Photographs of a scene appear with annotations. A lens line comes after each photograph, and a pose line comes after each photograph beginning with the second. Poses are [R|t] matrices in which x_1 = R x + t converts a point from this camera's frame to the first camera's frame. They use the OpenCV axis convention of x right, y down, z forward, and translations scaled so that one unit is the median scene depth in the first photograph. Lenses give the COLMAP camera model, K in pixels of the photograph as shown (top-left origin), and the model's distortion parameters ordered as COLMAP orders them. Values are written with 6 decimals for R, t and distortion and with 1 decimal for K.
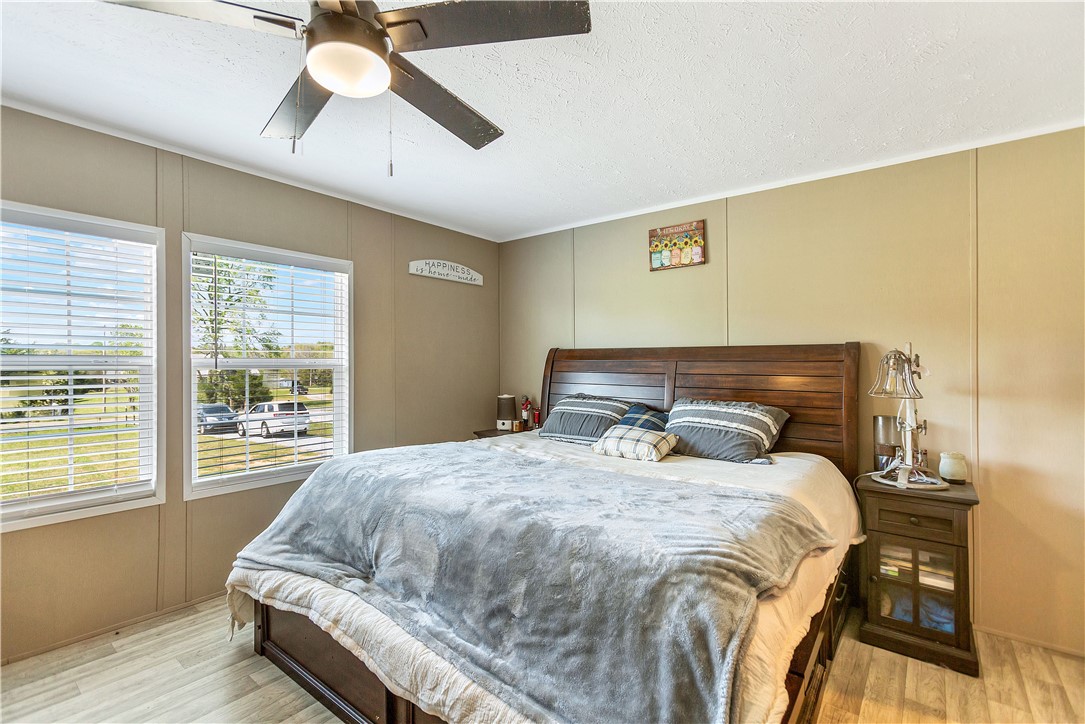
lens RADIAL K [[499.3, 0, 537.3], [0, 499.3, 360.1], [0, 0, 1]] dist [-0.001805, 0.007276]
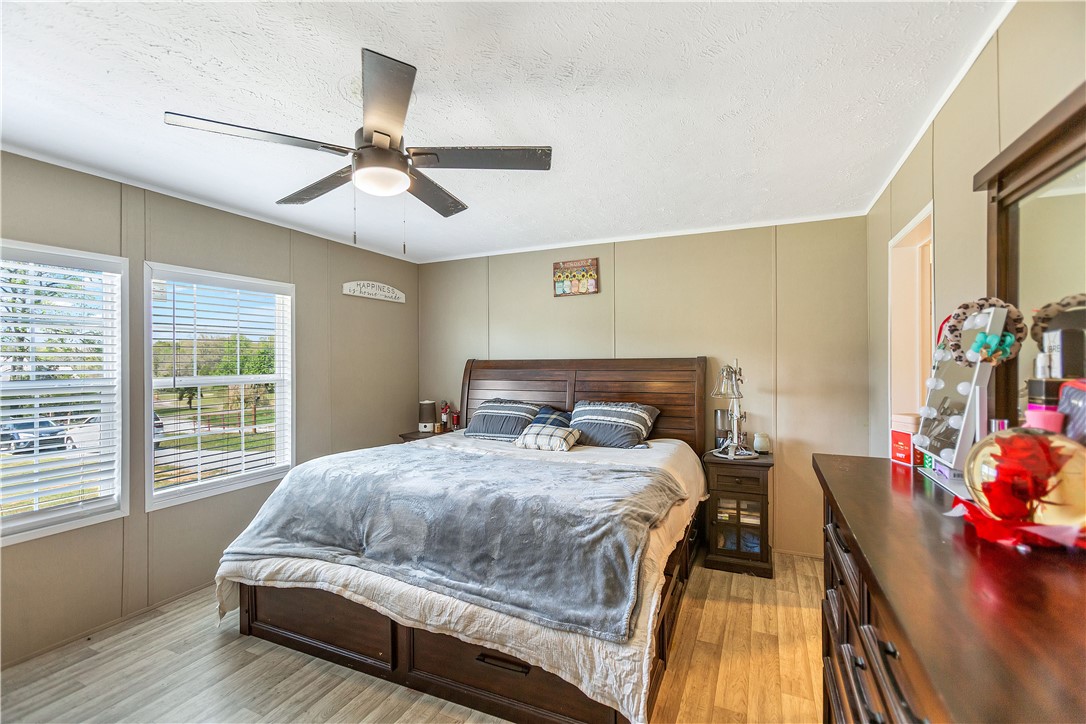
lens RADIAL K [[497.9, 0, 543.5], [0, 497.9, 378.1], [0, 0, 1]] dist [-0.001549, 0.015930]
pose [[0.967322, -0.018499, 0.252876, -0.163491], [0.008462, 0.999135, 0.040723, -0.044168], [-0.253410, -0.037252, 0.966641, -0.258187]]
